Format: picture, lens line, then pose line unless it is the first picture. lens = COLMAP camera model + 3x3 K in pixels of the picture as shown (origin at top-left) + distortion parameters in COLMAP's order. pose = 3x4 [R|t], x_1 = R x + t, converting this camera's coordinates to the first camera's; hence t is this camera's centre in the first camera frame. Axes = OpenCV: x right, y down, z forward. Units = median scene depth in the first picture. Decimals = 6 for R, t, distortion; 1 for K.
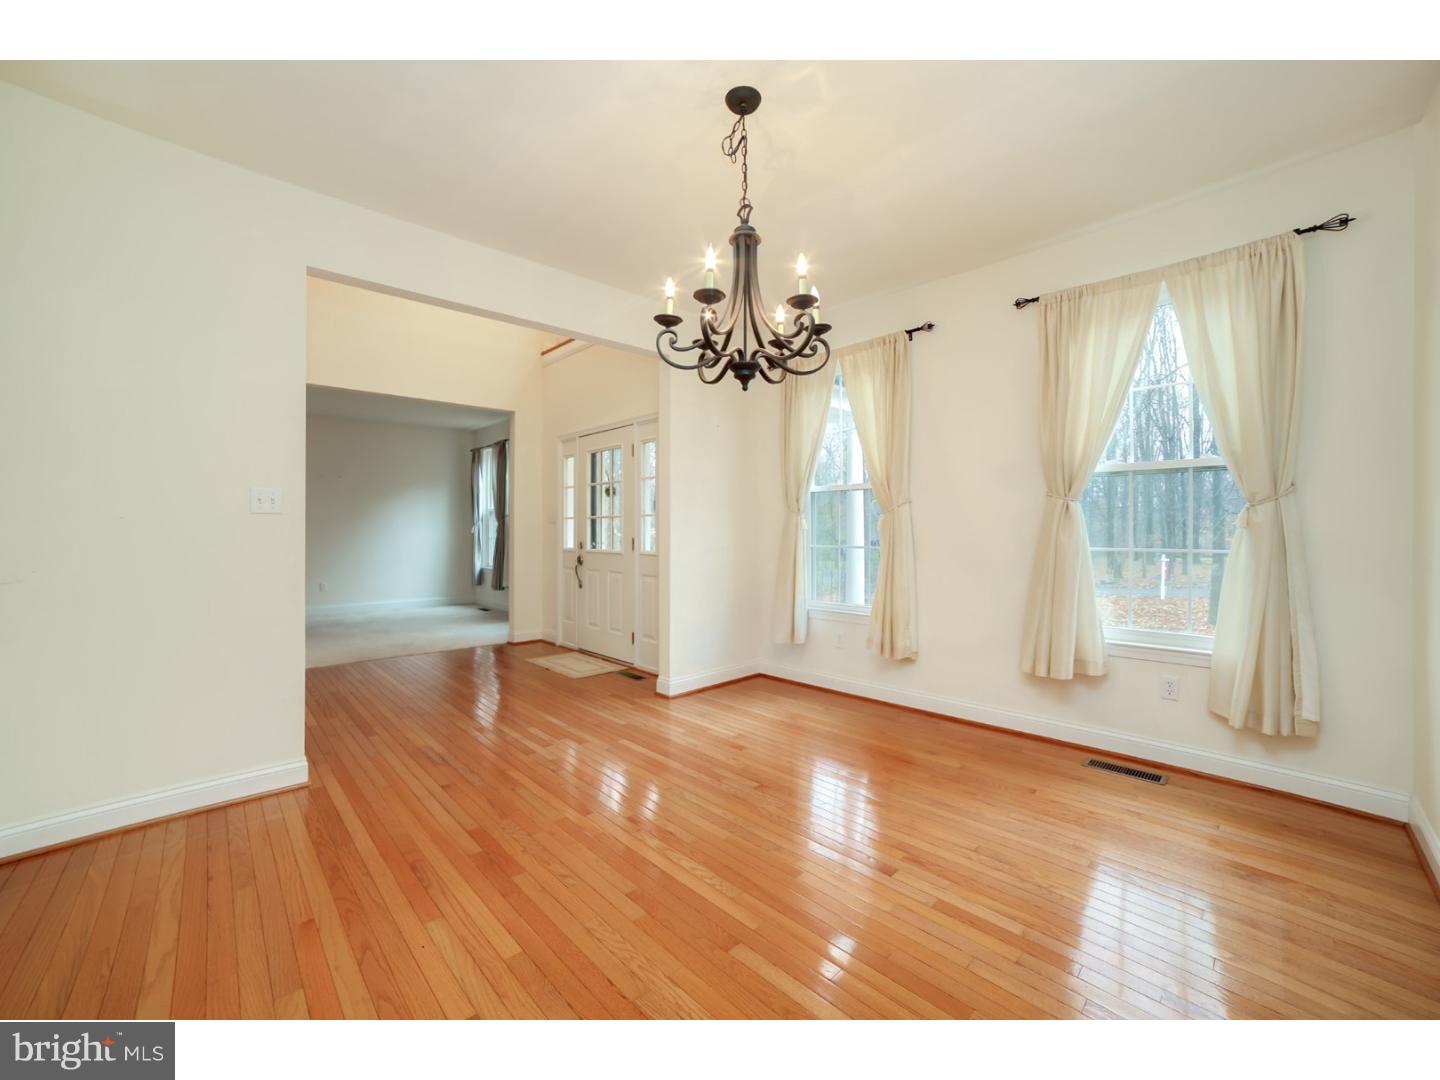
lens RADIAL K [[579.8, 0, 723.6], [0, 579.8, 526.4], [0, 0, 1]] dist [-0.107062, 0.039166]
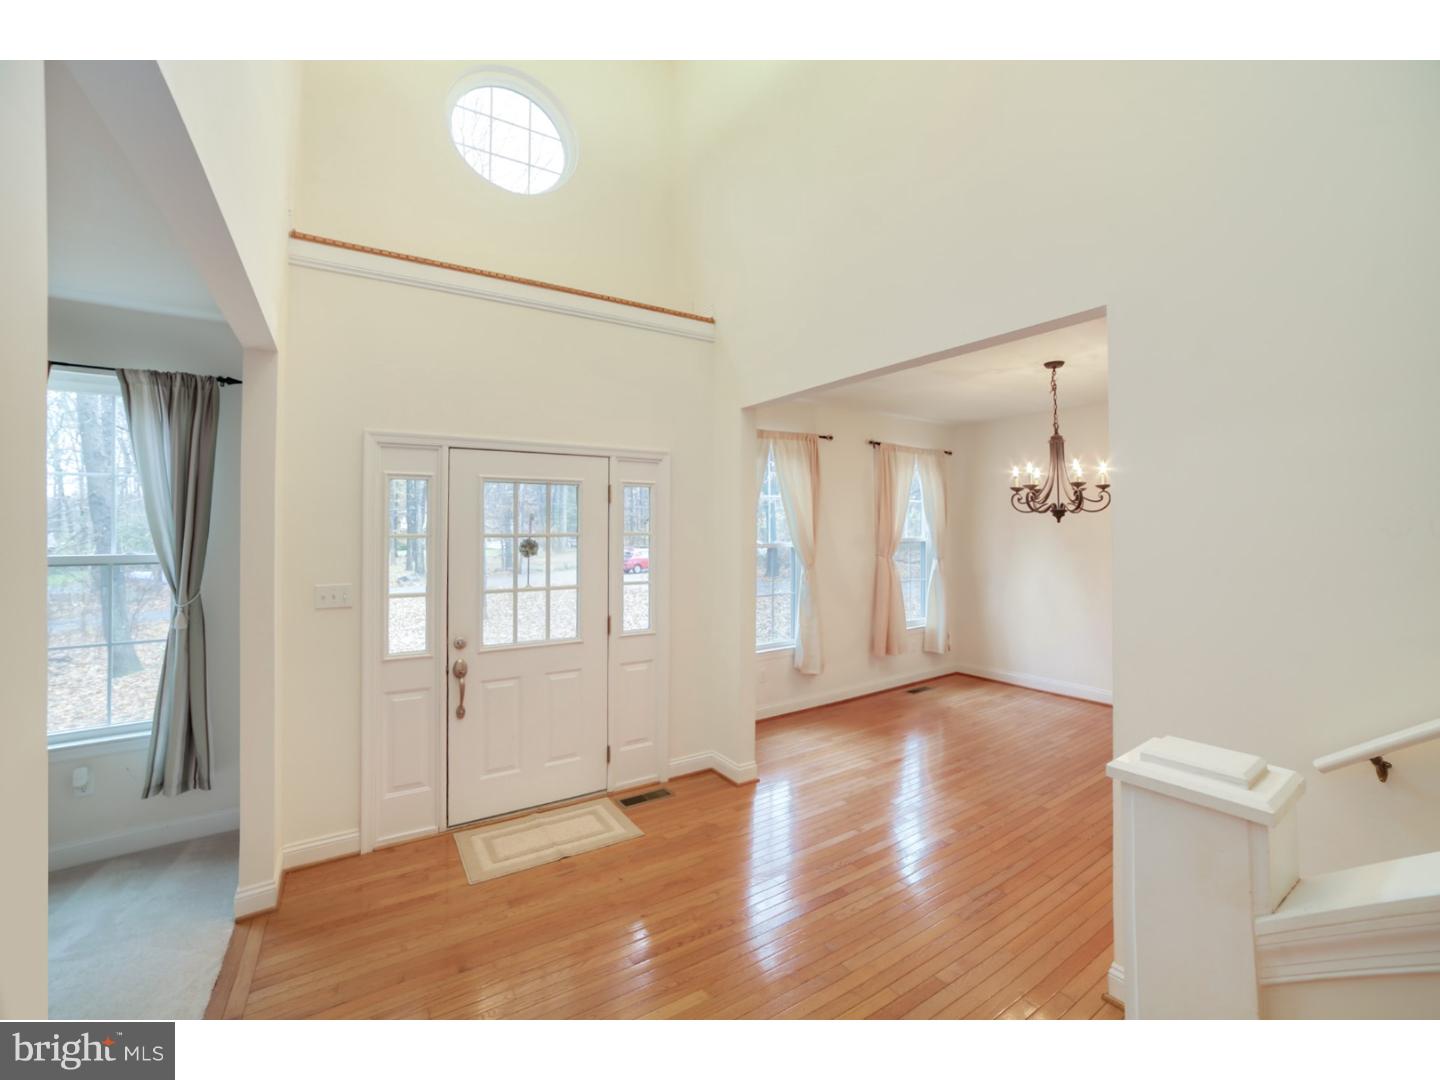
lens RADIAL K [[586.8, 0, 720.0], [0, 586.8, 540.0], [0, 0, 1]] dist [-0.089968, 0.026034]
pose [[0.176763, -0.021970, 0.984008, -1.155522], [-0.005658, 0.999712, 0.023337, -0.127919], [-0.984237, -0.009692, 0.176587, 1.019483]]
